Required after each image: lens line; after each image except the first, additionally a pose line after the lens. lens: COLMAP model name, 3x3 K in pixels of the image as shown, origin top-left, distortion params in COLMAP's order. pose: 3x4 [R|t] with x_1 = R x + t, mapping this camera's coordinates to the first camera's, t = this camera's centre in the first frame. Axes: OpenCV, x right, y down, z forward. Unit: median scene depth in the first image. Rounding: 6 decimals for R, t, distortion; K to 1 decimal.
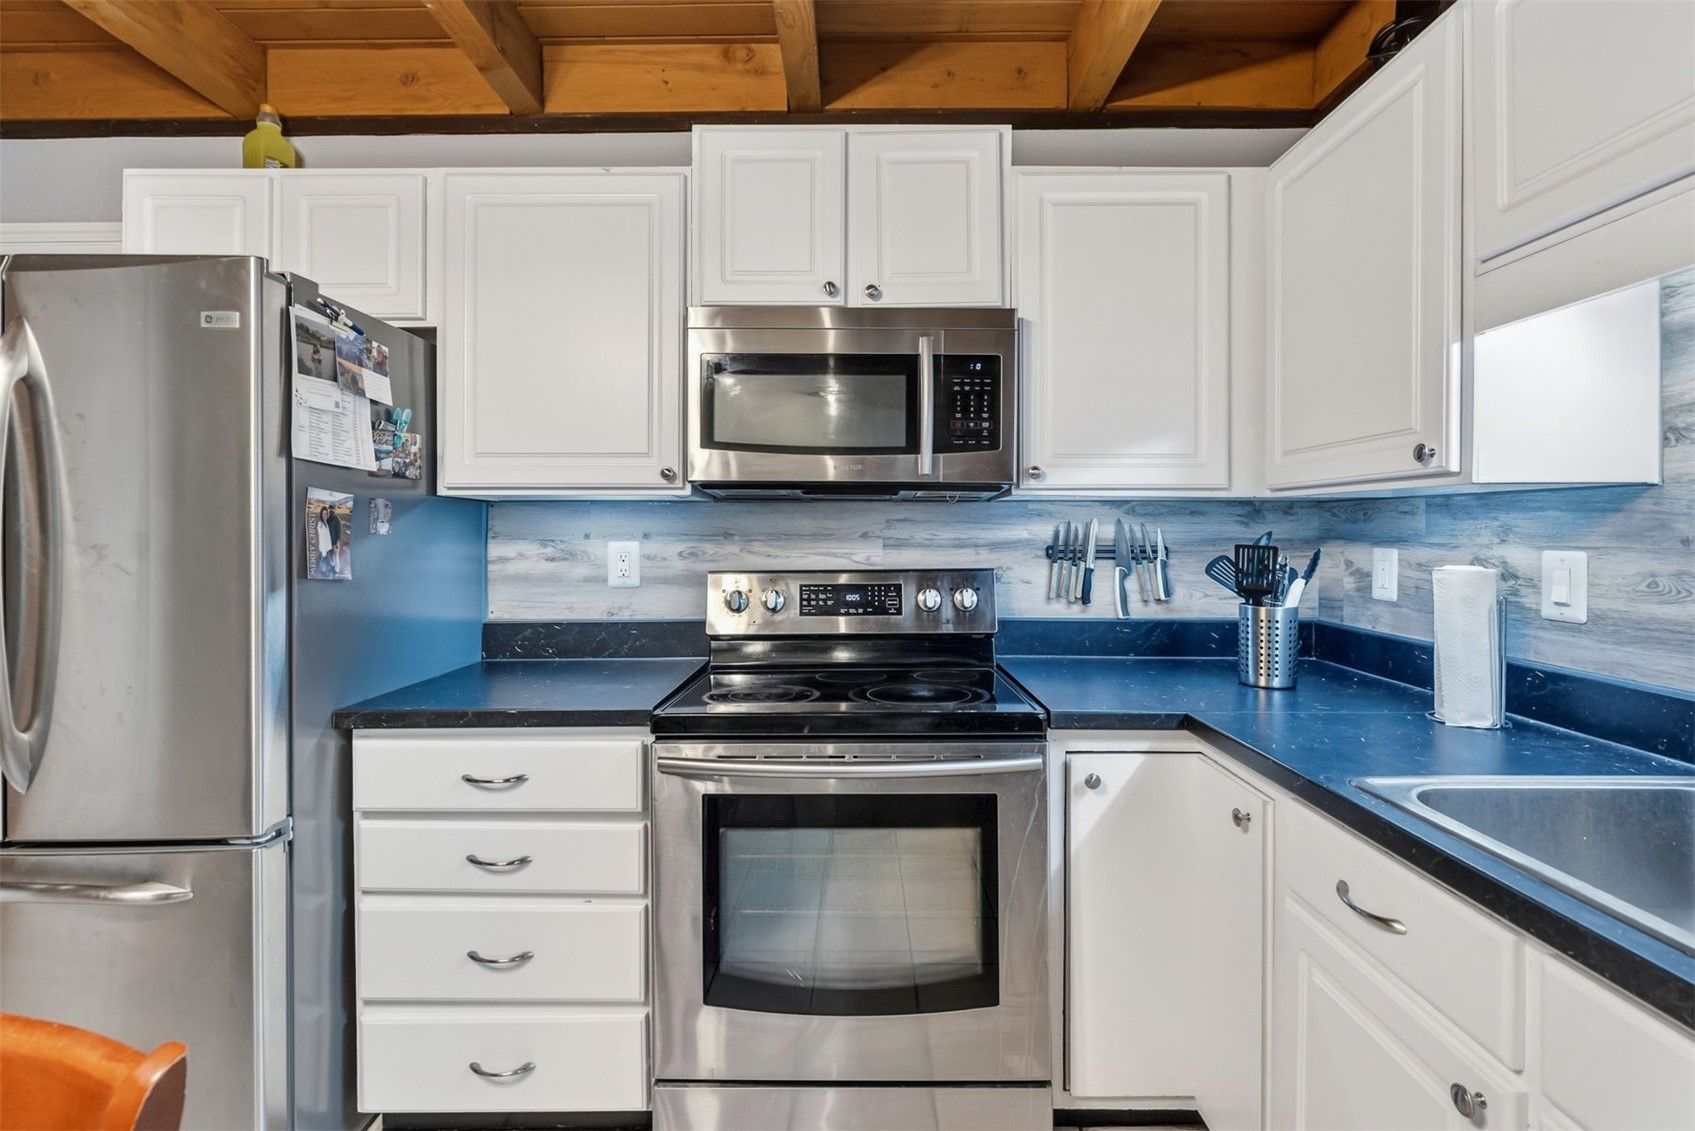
lens RADIAL K [[775.7, 0, 849.2], [0, 775.7, 538.2], [0, 0, 1]] dist [-0.003302, 0.000336]
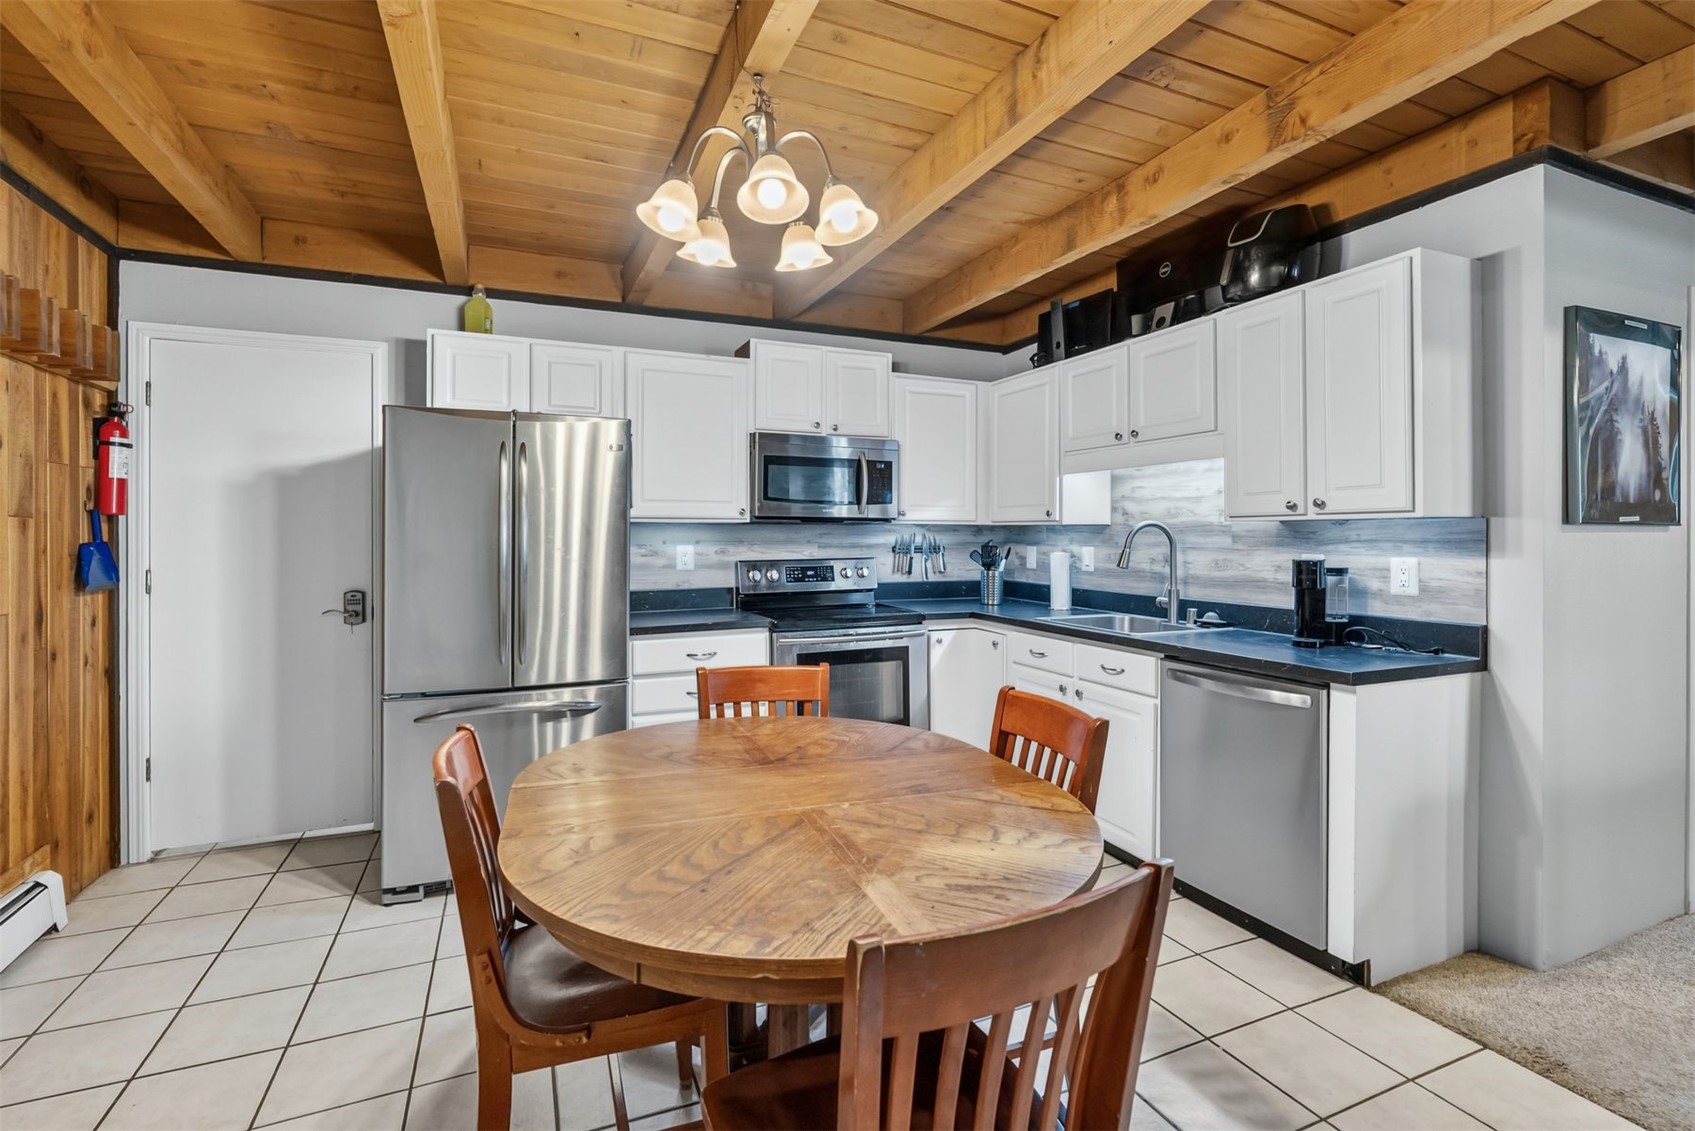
lens RADIAL K [[775.7, 0, 849.2], [0, 775.7, 538.2], [0, 0, 1]] dist [-0.003302, 0.000336]
pose [[0.913357, -0.001227, 0.407157, -0.801556], [0.002342, 0.999995, -0.002239, -0.008533], [-0.407152, 0.002999, 0.913355, -0.962305]]
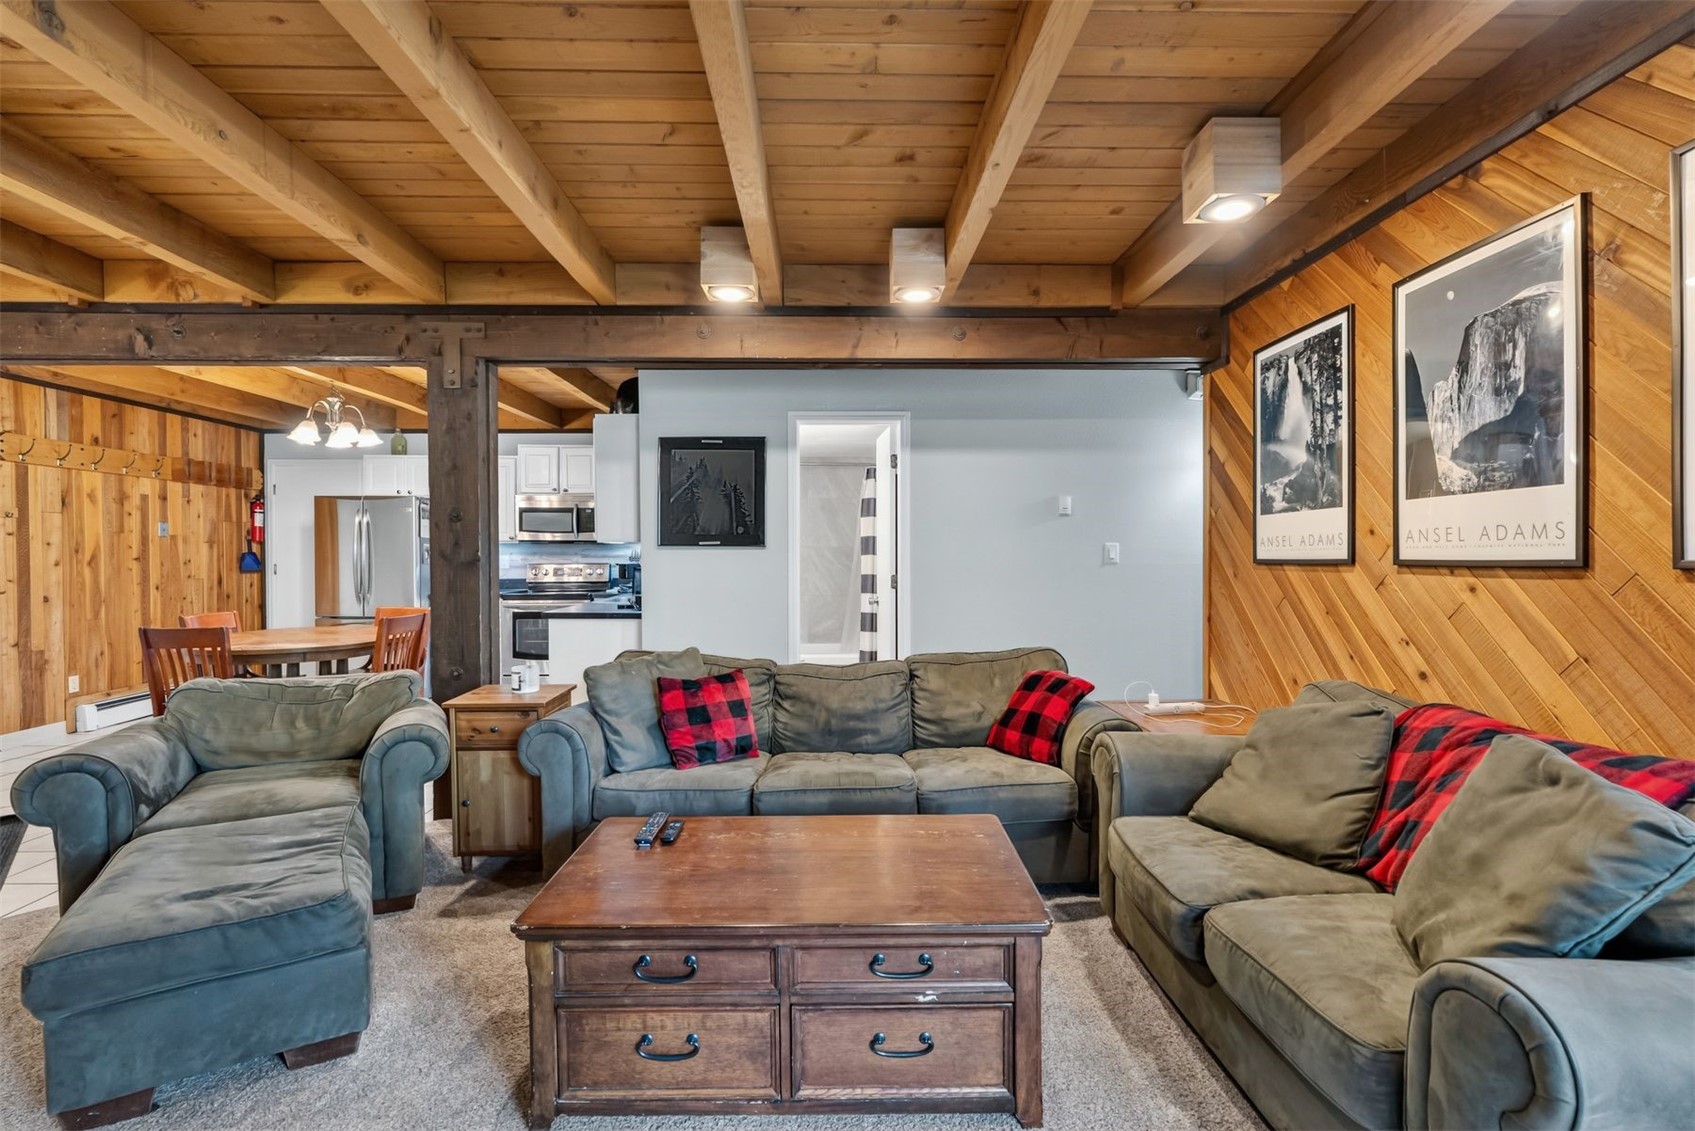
lens RADIAL K [[764.6, 0, 847.5], [0, 764.6, 565.5], [0, 0, 1]] dist [-0.001592, 0.000149]
pose [[0.999568, 0.001063, 0.029362, 1.309889], [-0.001516, 0.999880, 0.015425, -0.006341], [-0.029343, -0.015462, 0.999450, -2.810945]]
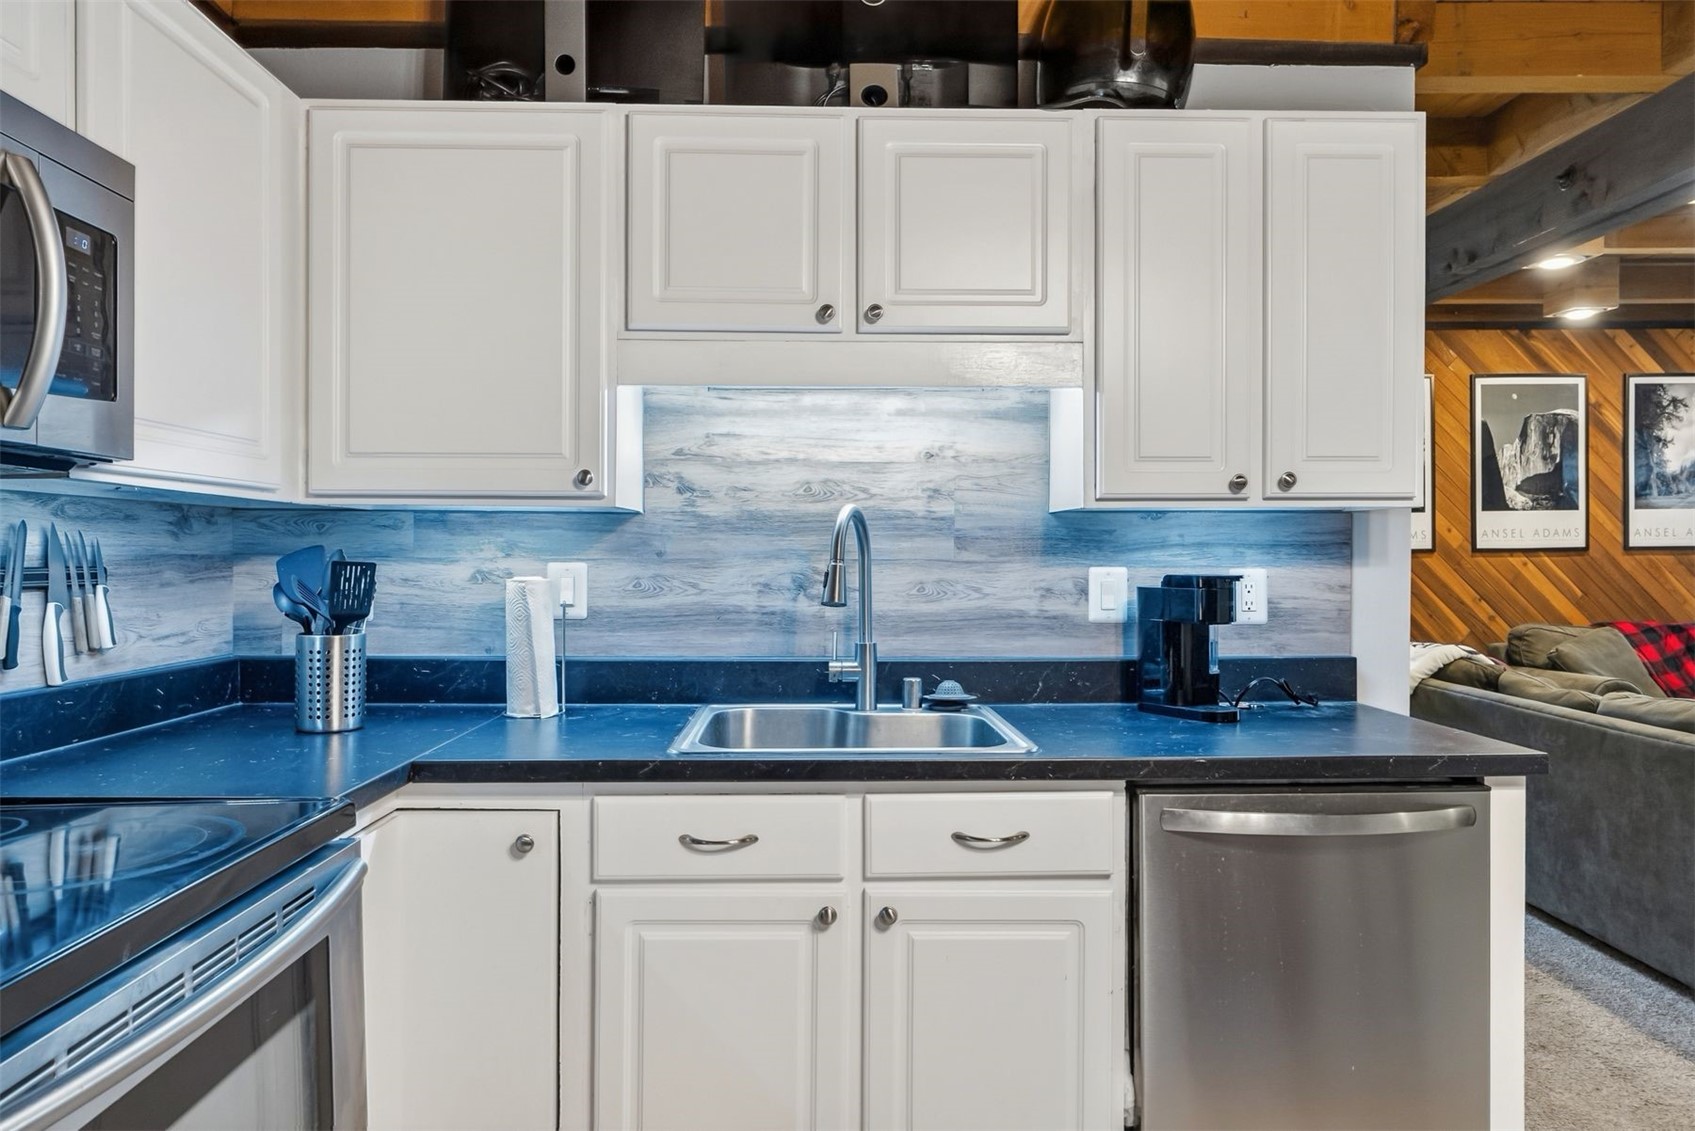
lens RADIAL K [[1025.2, 0, 847.6], [0, 1025.2, 557.4], [0, 0, 1]] dist [-0.001453, -0.000560]
pose [[-0.031515, -0.005191, 0.999490, -0.564247], [0.006254, 0.999966, 0.005390, 0.001742], [-0.999484, 0.006421, -0.031481, 0.465363]]
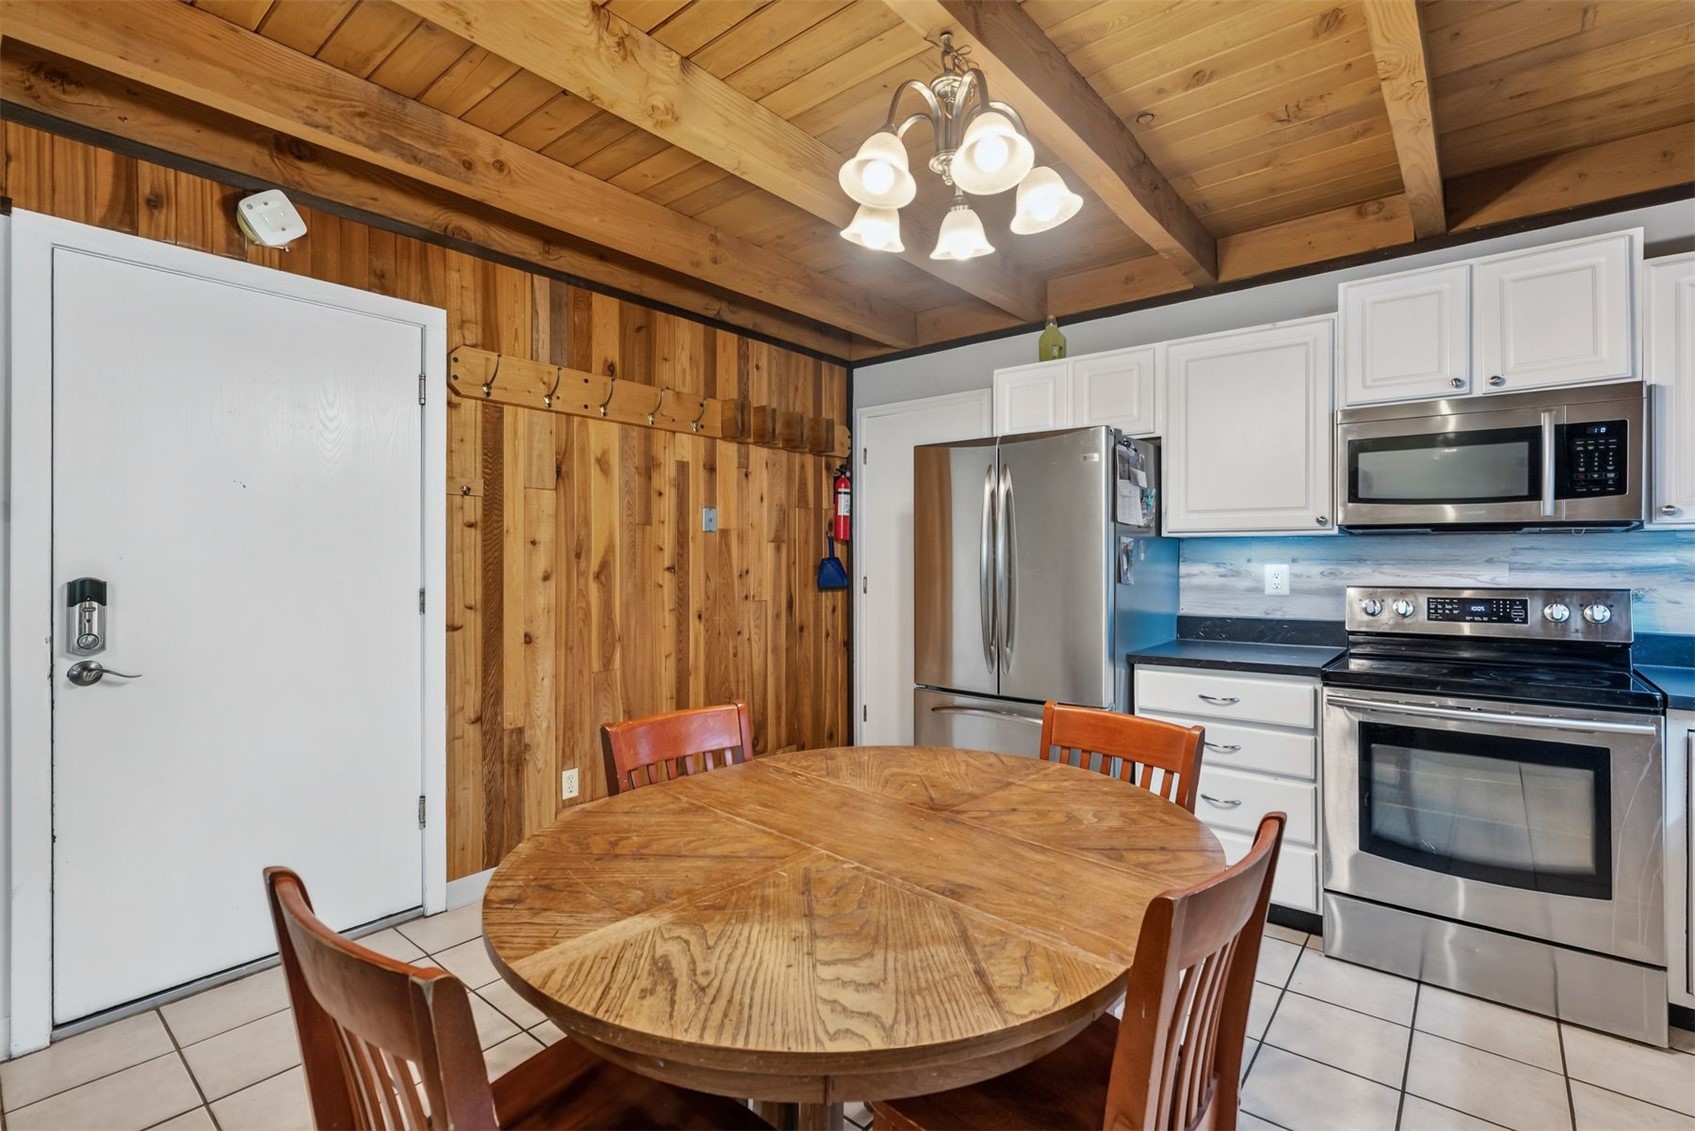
lens RADIAL K [[774.7, 0, 848.6], [0, 774.7, 555.2], [0, 0, 1]] dist [-0.007996, 0.002193]
pose [[0.776484, -0.000686, -0.630136, 0.000307], [-0.001801, 0.999993, -0.003308, -0.007649], [0.630134, 0.003703, 0.776477, -0.751316]]
